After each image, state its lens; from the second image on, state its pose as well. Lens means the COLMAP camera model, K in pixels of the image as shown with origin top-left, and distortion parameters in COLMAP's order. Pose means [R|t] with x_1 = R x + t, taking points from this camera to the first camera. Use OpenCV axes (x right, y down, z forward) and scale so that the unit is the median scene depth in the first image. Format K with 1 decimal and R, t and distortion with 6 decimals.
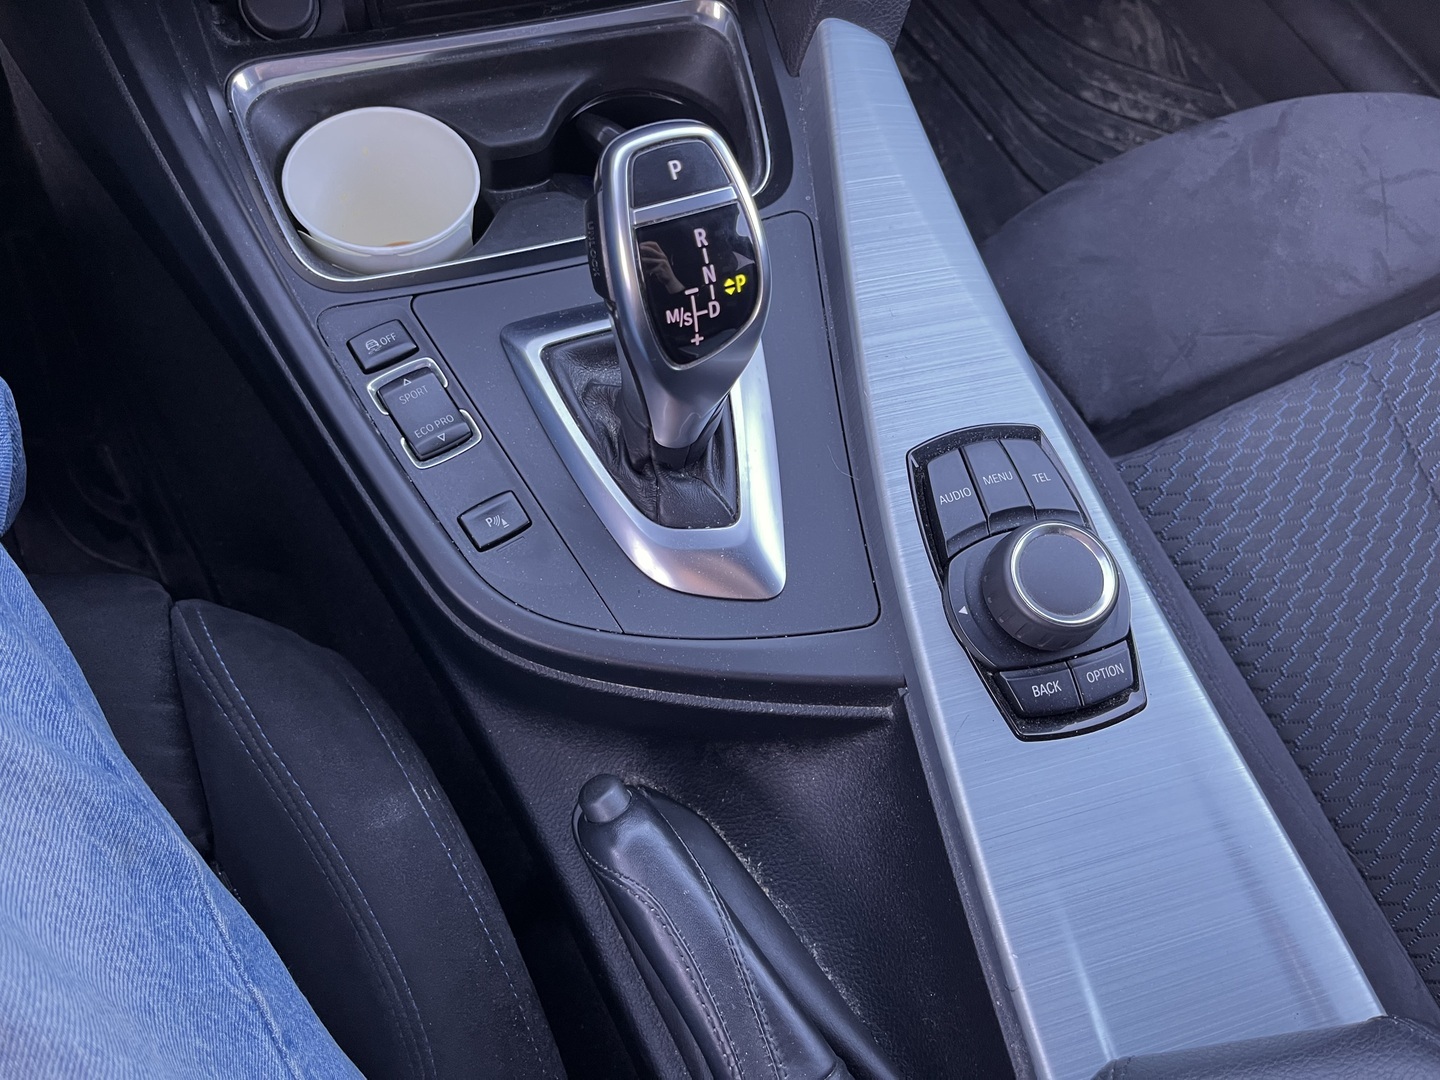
lens RADIAL K [[1097.4, 0, 720.0], [0, 1097.4, 540.0], [0, 0, 1]] dist [0.057868, -0.119933]
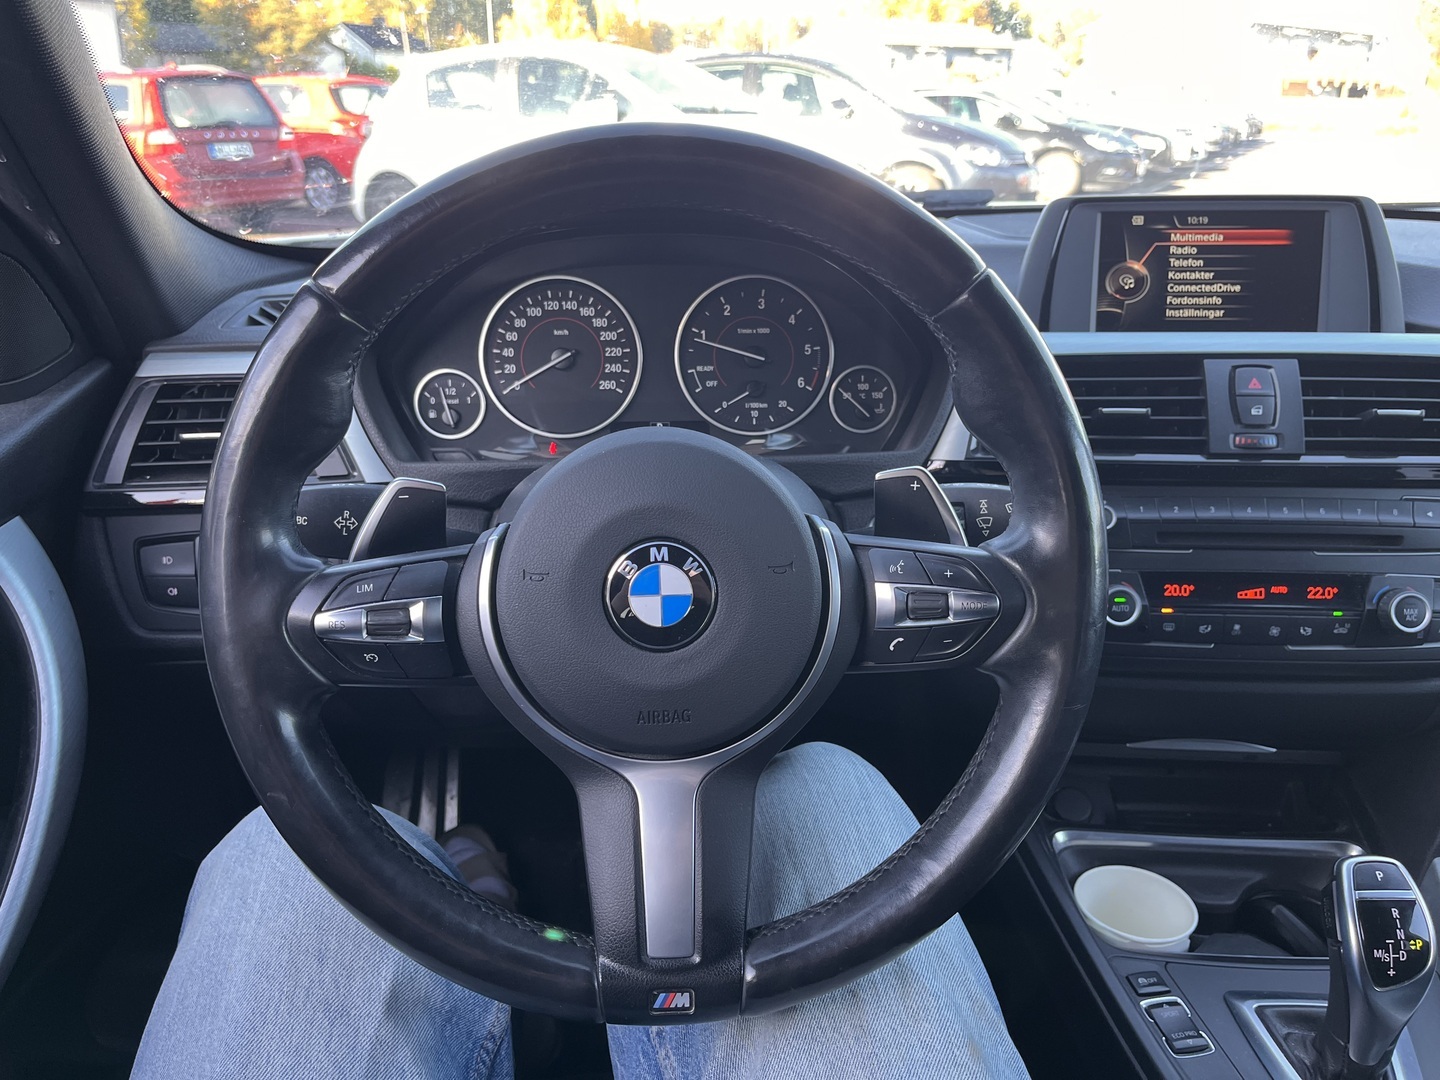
lens RADIAL K [[1056.2, 0, 707.2], [0, 1056.2, 547.2], [0, 0, 1]] dist [0.049569, -0.105927]
pose [[0.886832, 0.013993, -0.461881, -0.172759], [-0.334645, 0.708727, -0.621063, 0.559318], [0.318657, 0.705344, 0.633204, -0.649931]]
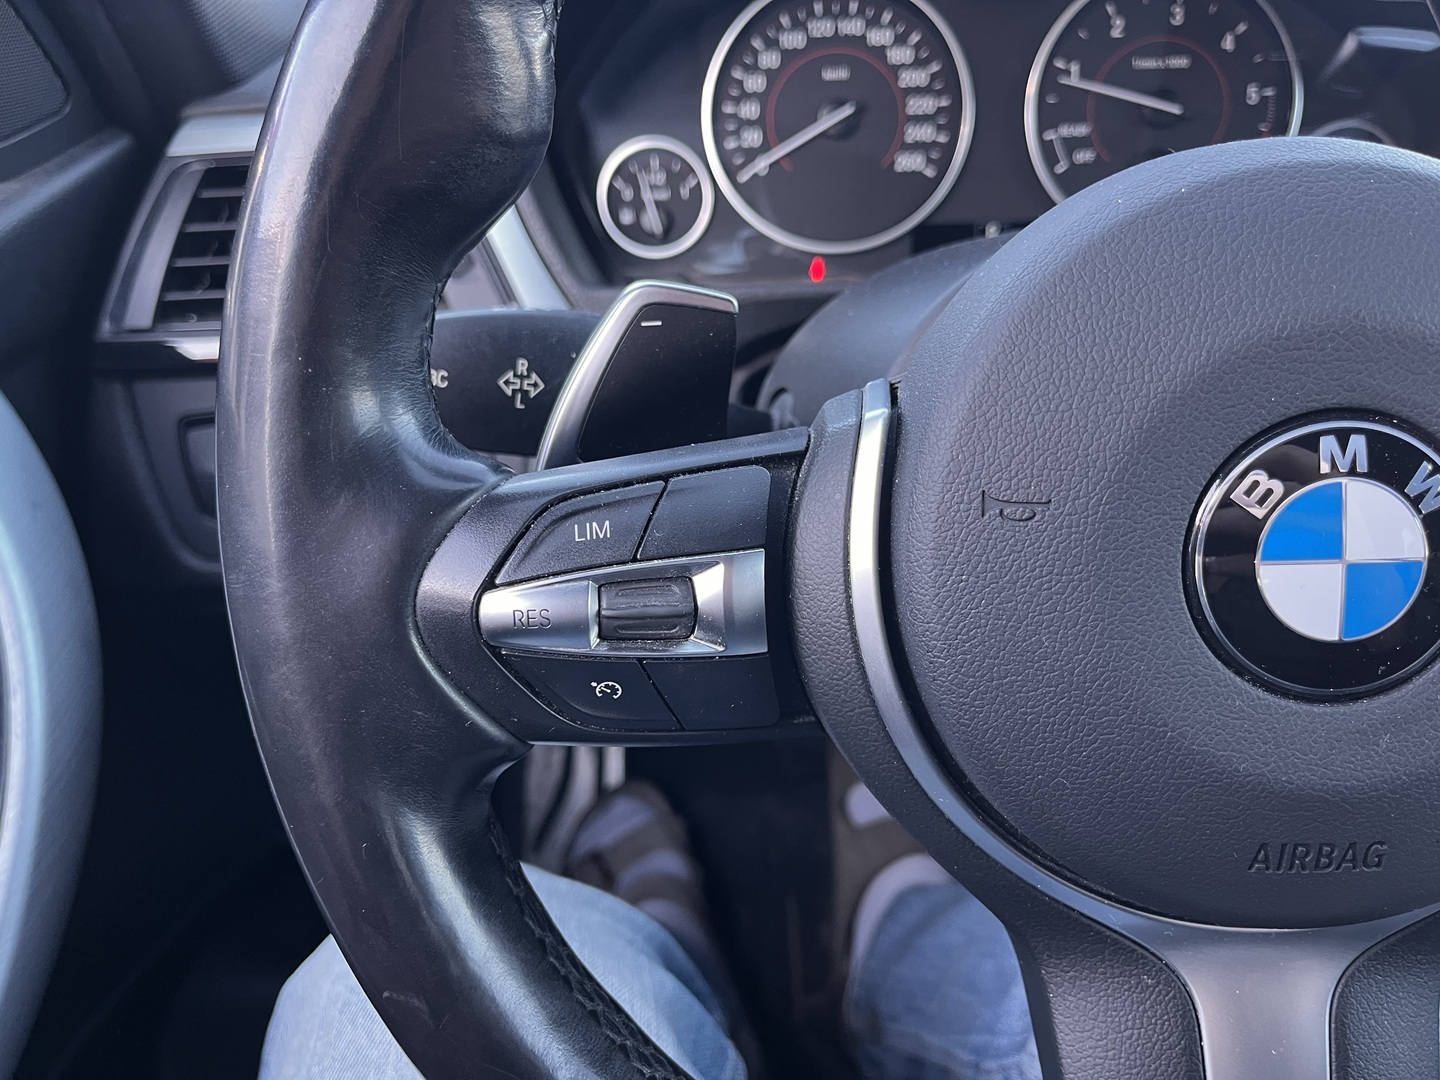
lens RADIAL K [[1104.8, 0, 716.6], [0, 1104.8, 534.4], [0, 0, 1]] dist [0.044432, -0.075334]
pose [[0.833433, 0.068295, -0.548385, -0.692977], [-0.399590, 0.759944, -0.512653, 0.247893], [0.381730, 0.646391, 0.660652, -0.330026]]
